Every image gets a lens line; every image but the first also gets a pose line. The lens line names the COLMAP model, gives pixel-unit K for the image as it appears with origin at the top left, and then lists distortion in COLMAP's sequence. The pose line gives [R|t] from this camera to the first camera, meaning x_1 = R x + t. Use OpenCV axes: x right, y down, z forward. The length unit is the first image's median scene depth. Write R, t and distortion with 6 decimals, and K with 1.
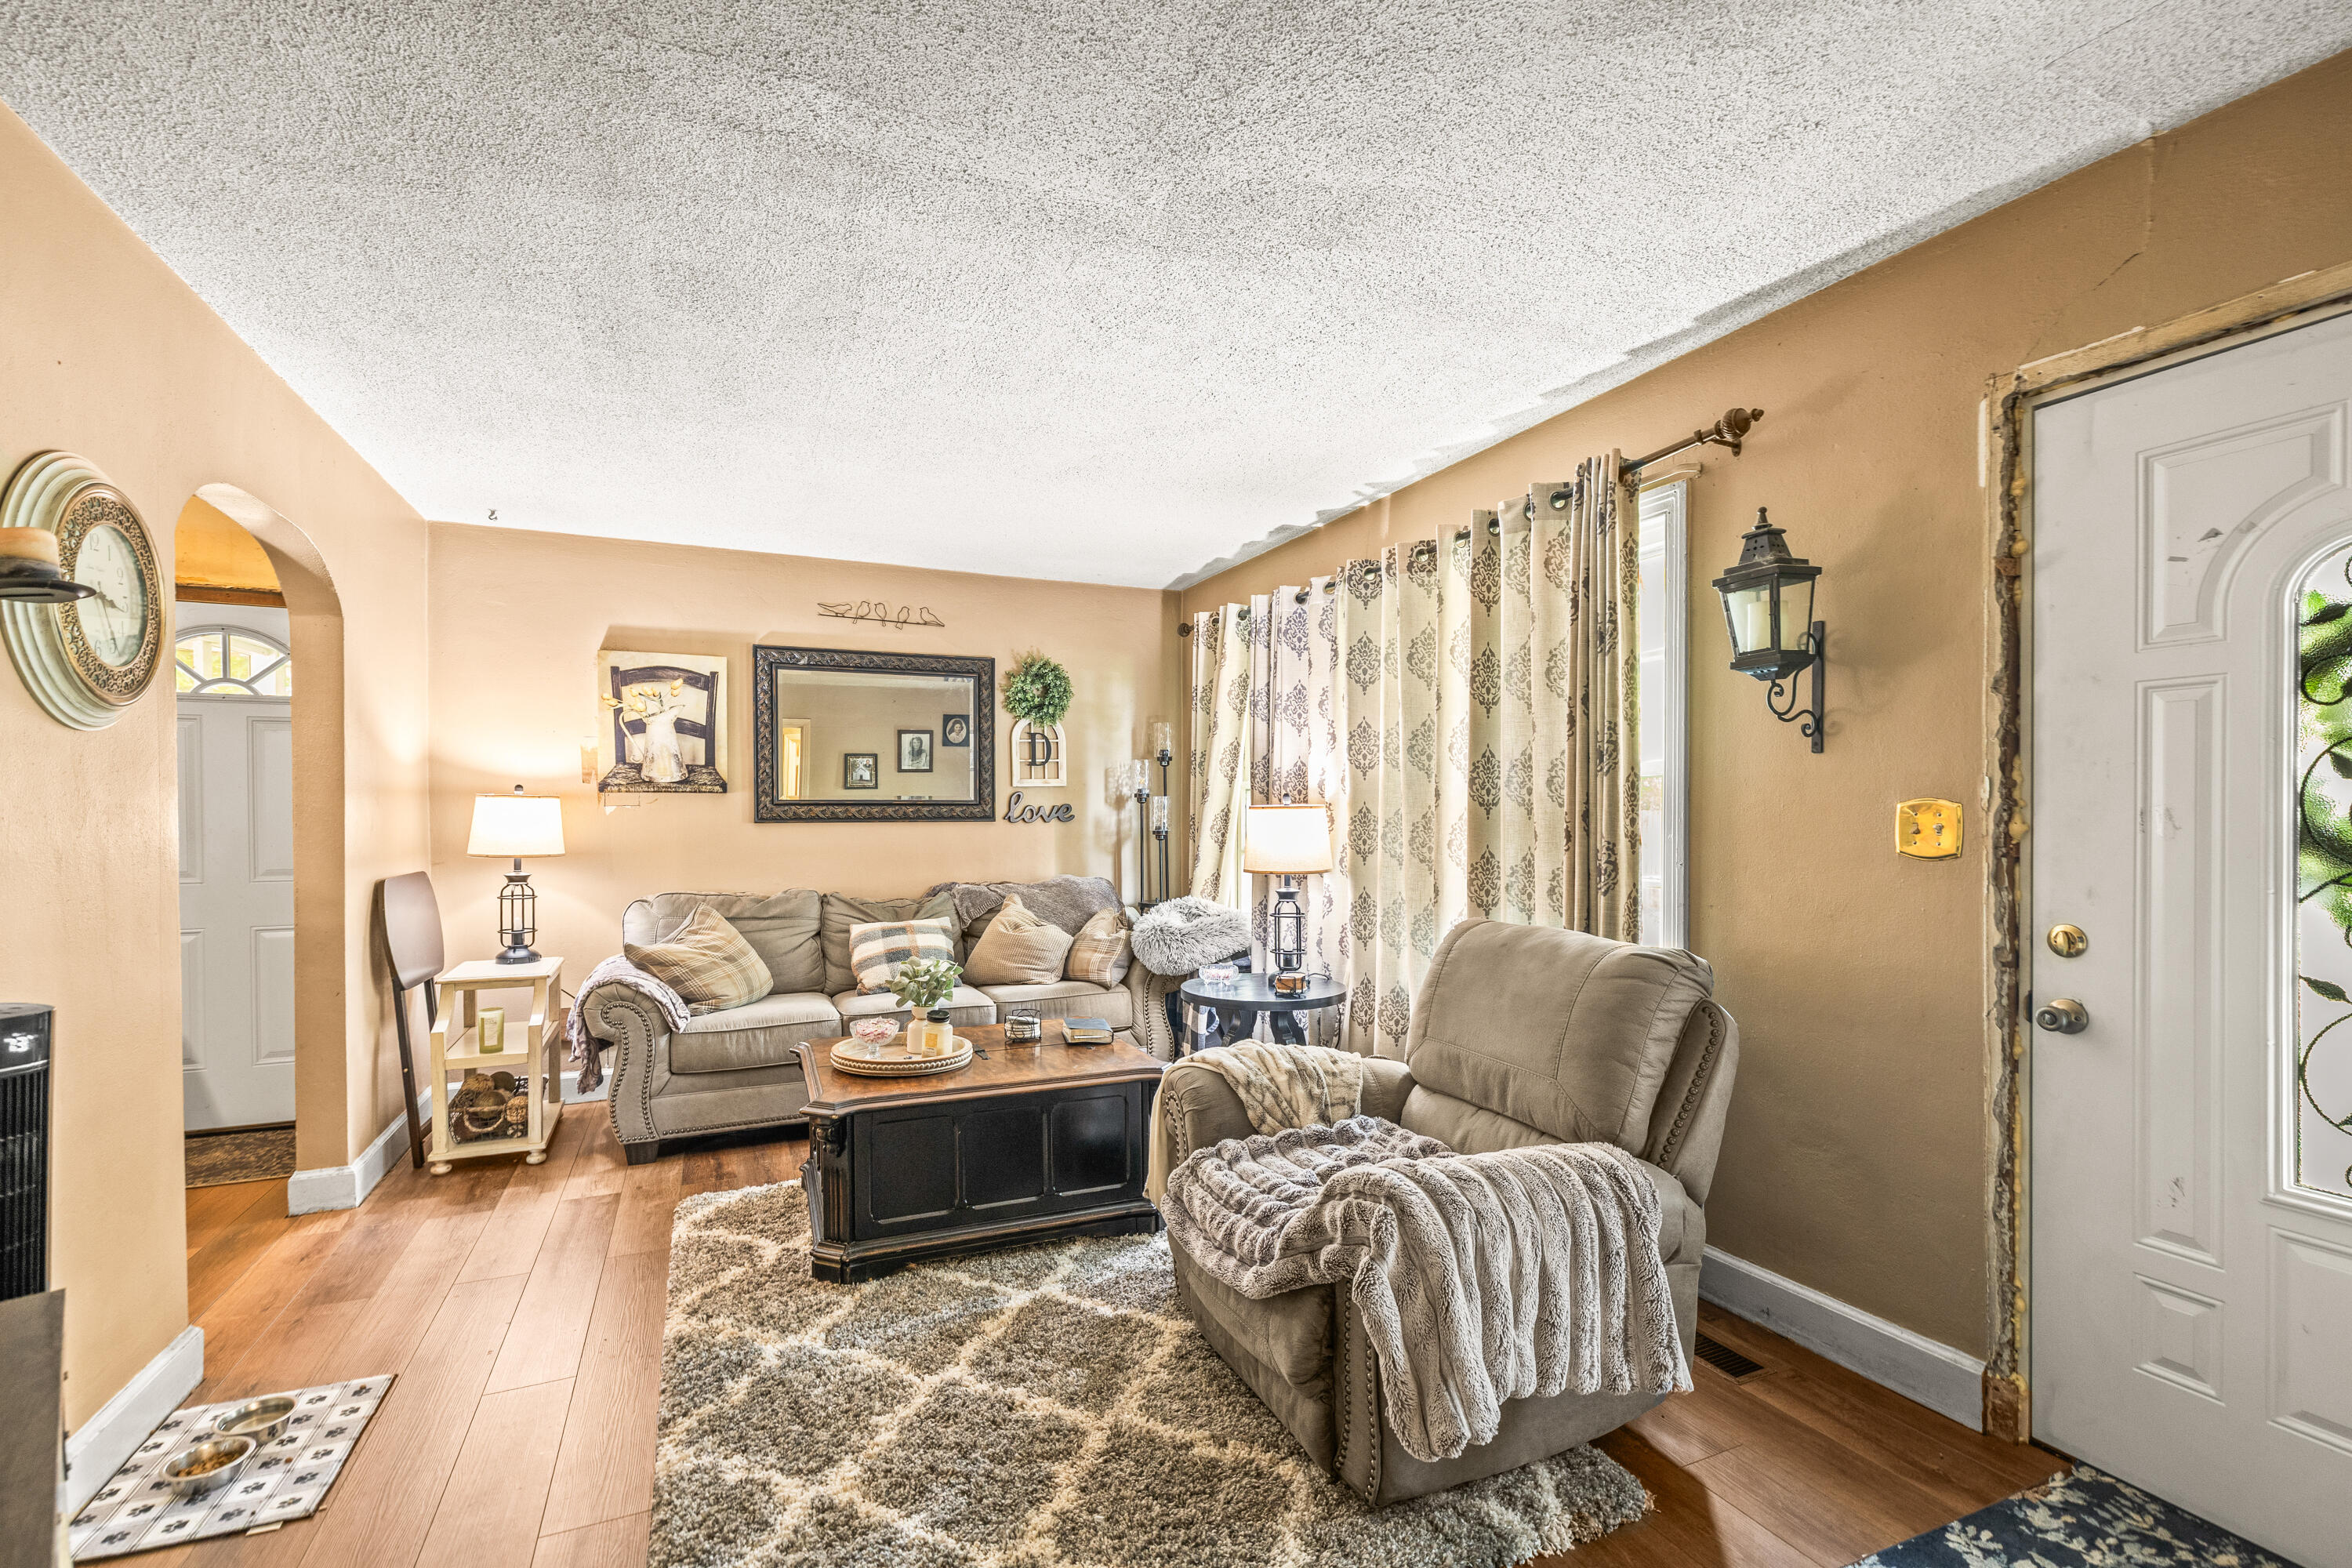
lens RADIAL K [[1016.7, 0, 1158.9], [0, 1016.7, 832.2], [0, 0, 1]] dist [0.000524, 0.000112]
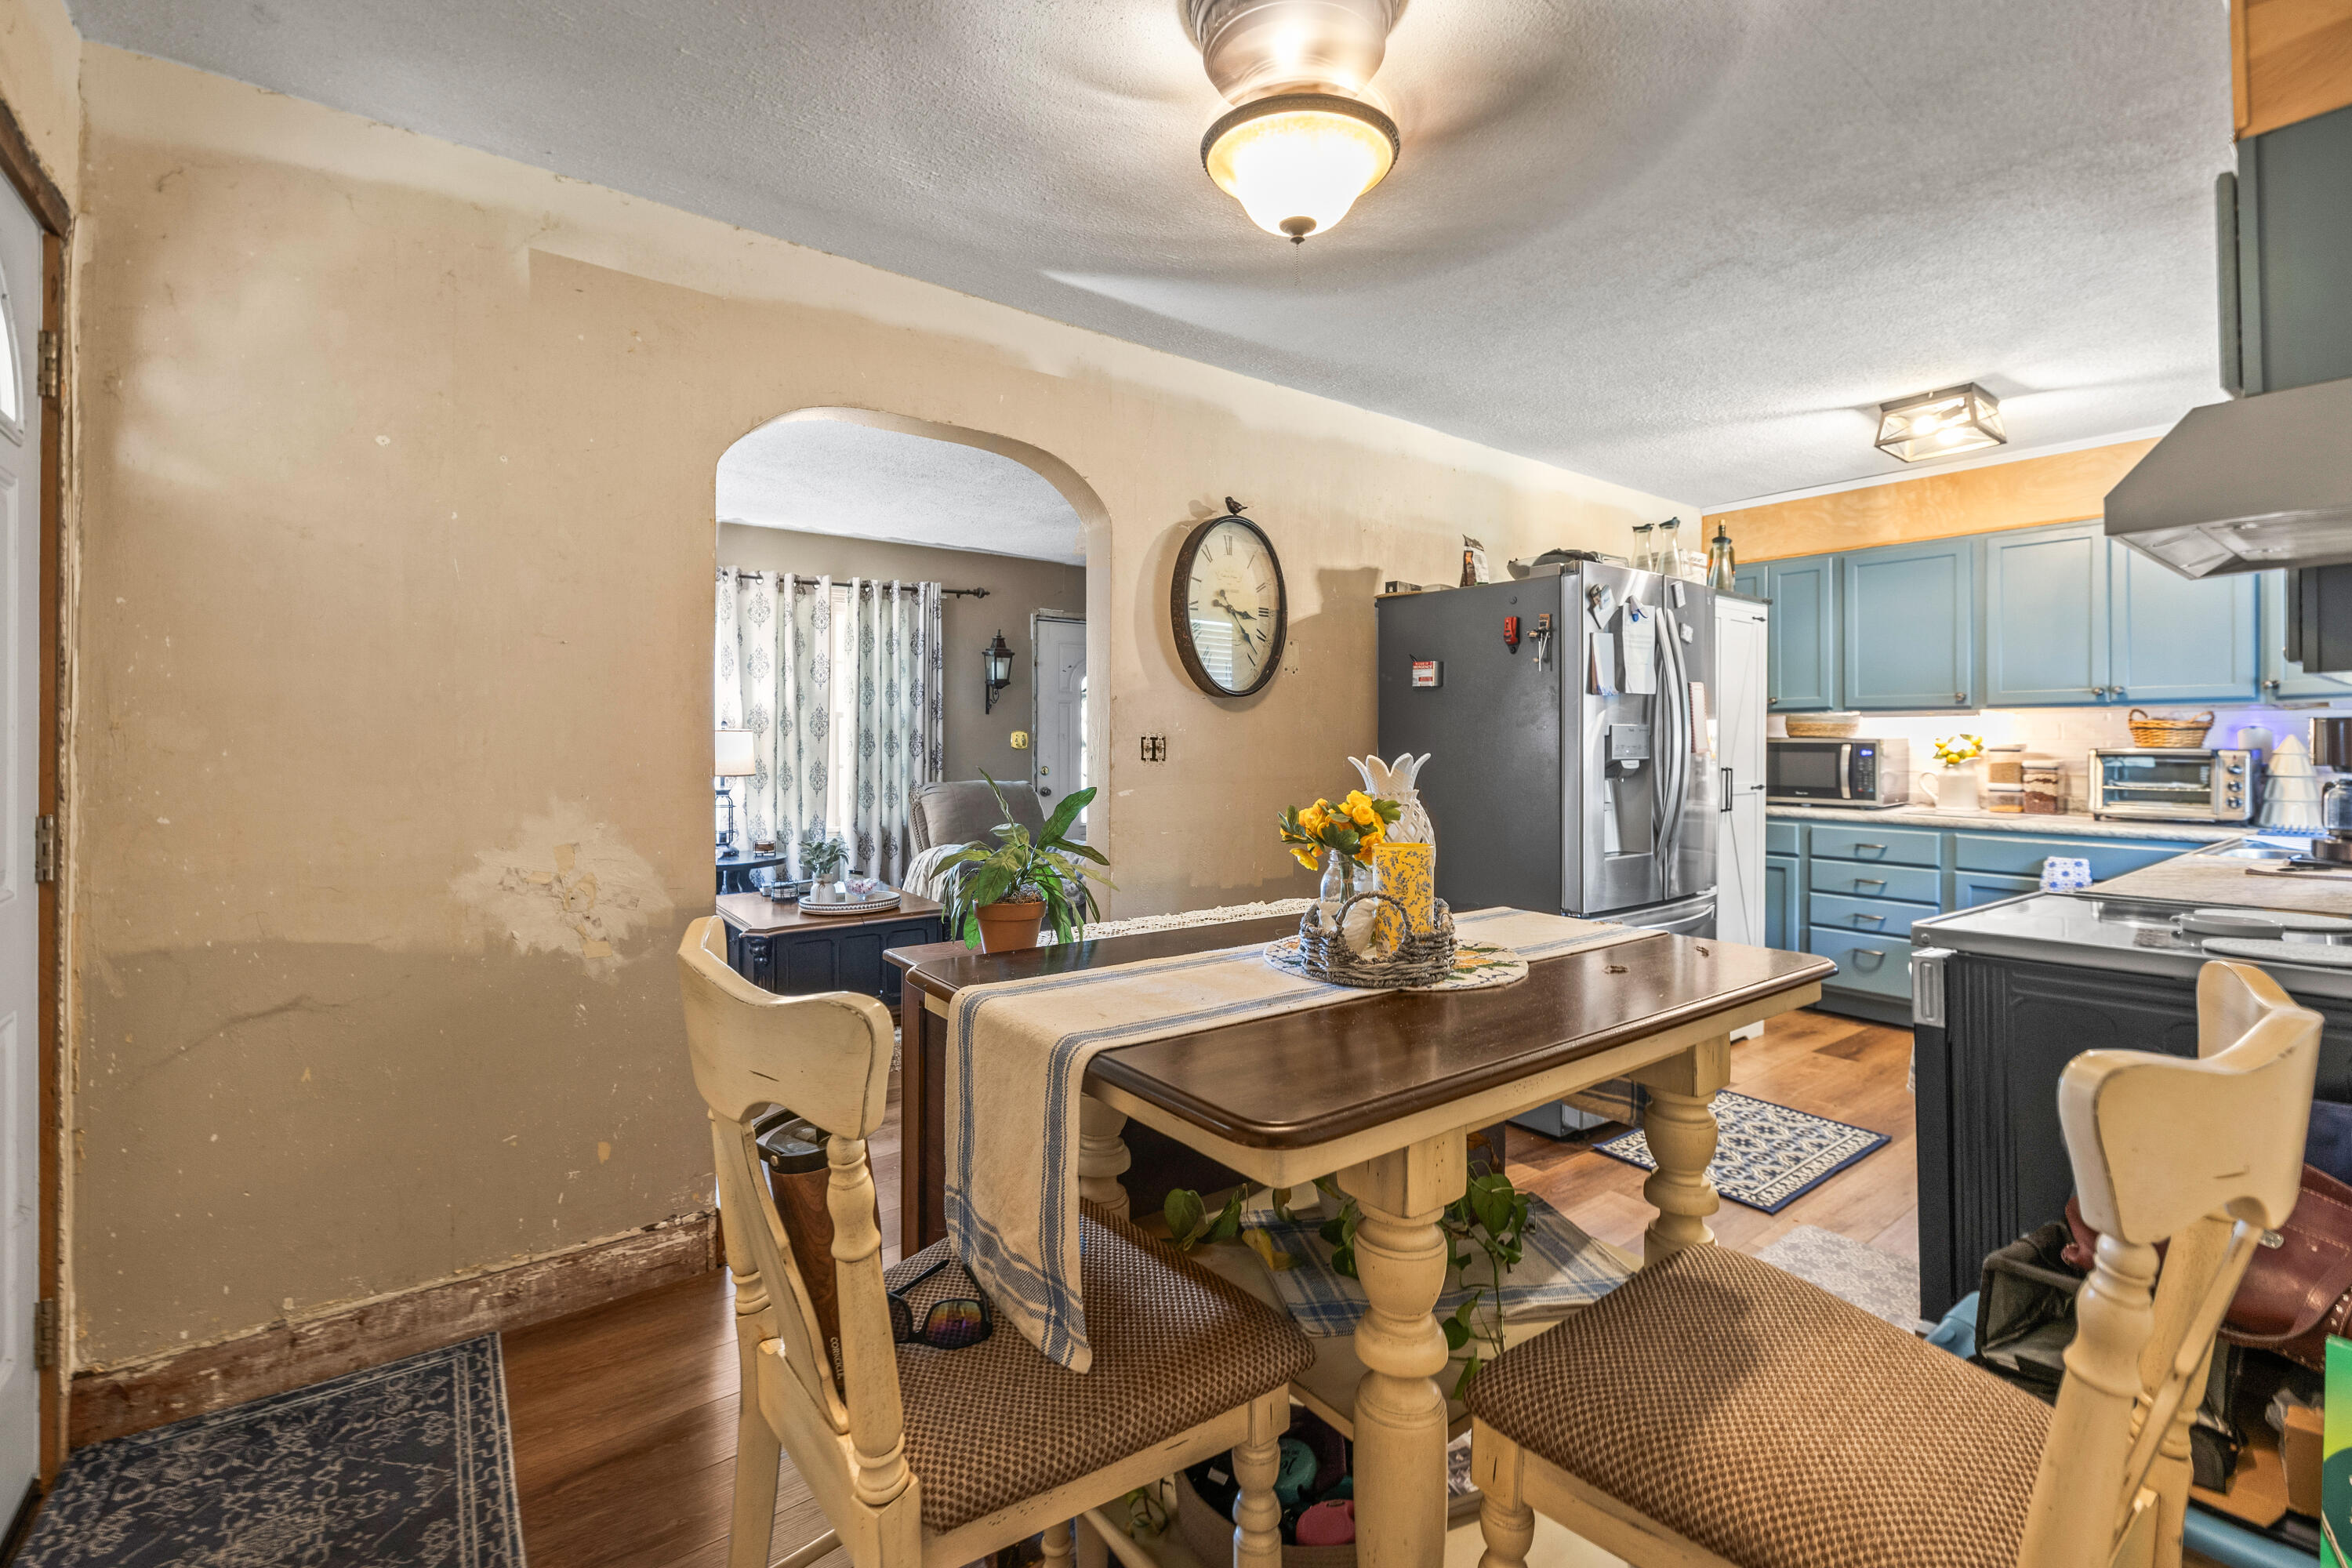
lens RADIAL K [[1016.7, 0, 1185.5], [0, 1016.7, 740.9], [0, 0, 1]] dist [0.000524, 0.000112]
pose [[-0.242395, -0.001802, 0.970176, -1.178927], [0.018290, 0.999812, 0.006427, -0.005454], [-0.970005, 0.019302, -0.242317, 0.597926]]
